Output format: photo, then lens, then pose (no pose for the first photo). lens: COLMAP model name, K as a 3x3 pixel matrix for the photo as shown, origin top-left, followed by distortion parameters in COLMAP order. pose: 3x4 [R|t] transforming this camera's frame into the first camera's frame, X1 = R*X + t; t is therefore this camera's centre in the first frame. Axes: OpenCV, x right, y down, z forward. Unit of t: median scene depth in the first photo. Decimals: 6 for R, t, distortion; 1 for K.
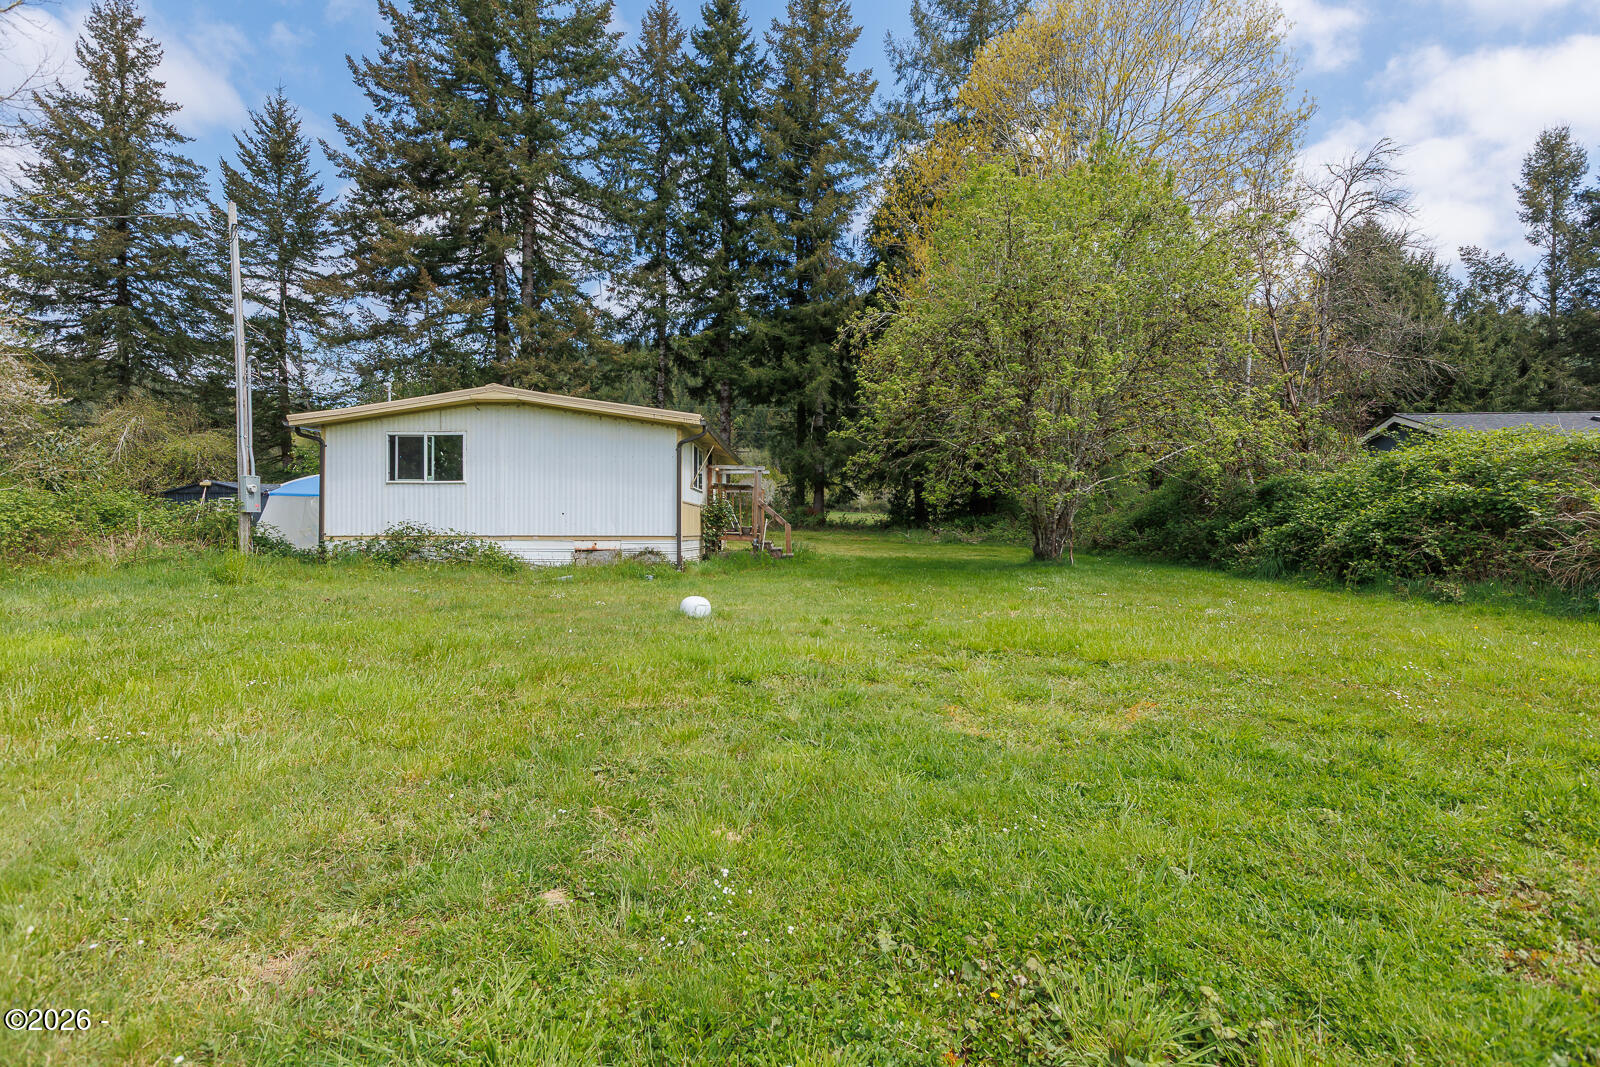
lens RADIAL K [[809.9, 0, 800.4], [0, 809.9, 533.2], [0, 0, 1]] dist [0.002527, 0.001091]
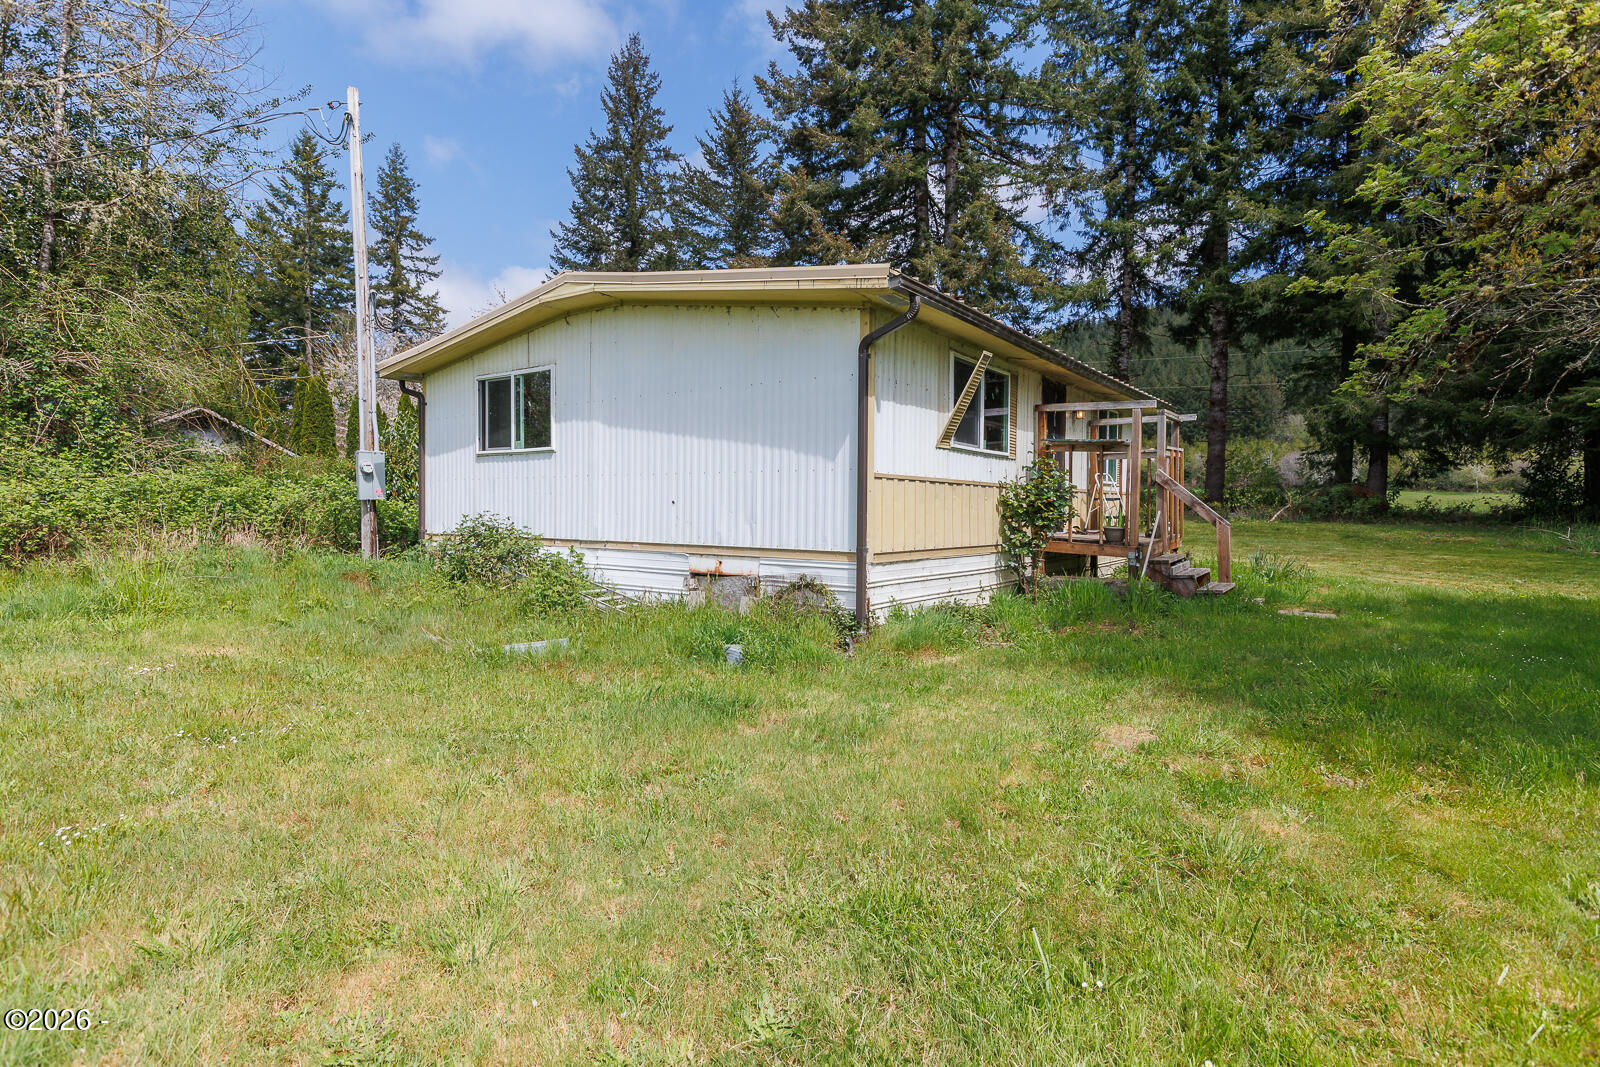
lens RADIAL K [[809.9, 0, 797.4], [0, 809.9, 529.7], [0, 0, 1]] dist [0.002527, 0.001091]
pose [[0.811445, 0.020427, -0.584072, 0.028453], [-0.009777, 0.999724, 0.021381, -0.006633], [0.584347, -0.011640, 0.811420, 0.224751]]
